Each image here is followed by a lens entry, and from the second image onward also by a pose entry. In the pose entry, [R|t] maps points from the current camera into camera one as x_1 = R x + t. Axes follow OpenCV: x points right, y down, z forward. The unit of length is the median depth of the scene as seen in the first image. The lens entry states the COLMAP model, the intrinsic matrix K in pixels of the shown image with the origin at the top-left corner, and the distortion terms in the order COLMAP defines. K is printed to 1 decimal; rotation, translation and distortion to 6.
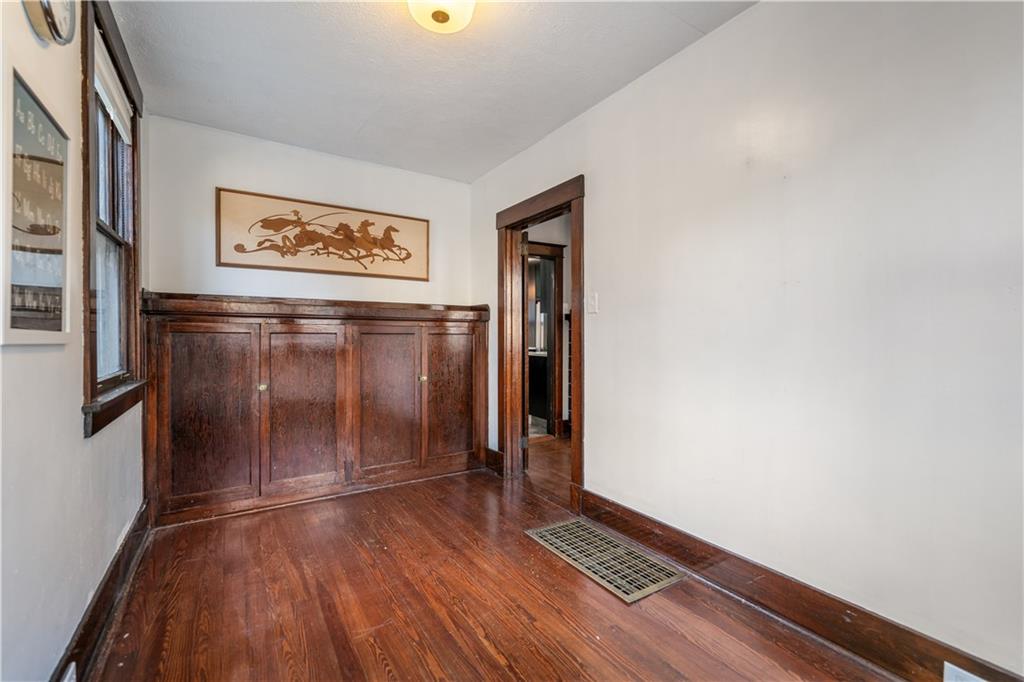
lens RADIAL K [[436.5, 0, 519.1], [0, 436.5, 338.0], [0, 0, 1]] dist [-0.000336, 0.000108]
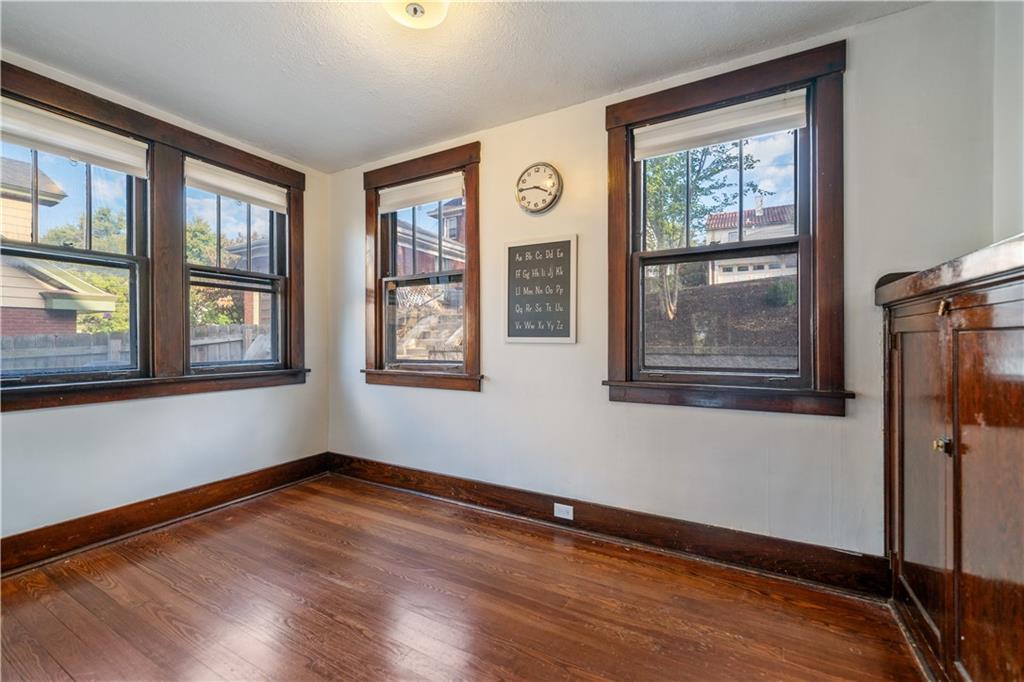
lens RADIAL K [[436.5, 0, 519.1], [0, 436.5, 338.0], [0, 0, 1]] dist [-0.000336, 0.000108]
pose [[-0.891084, 0.000448, -0.453838, 0.050100], [0.000513, 1.000000, -0.000019, -0.004404], [0.453838, -0.000250, -0.891084, 1.781756]]
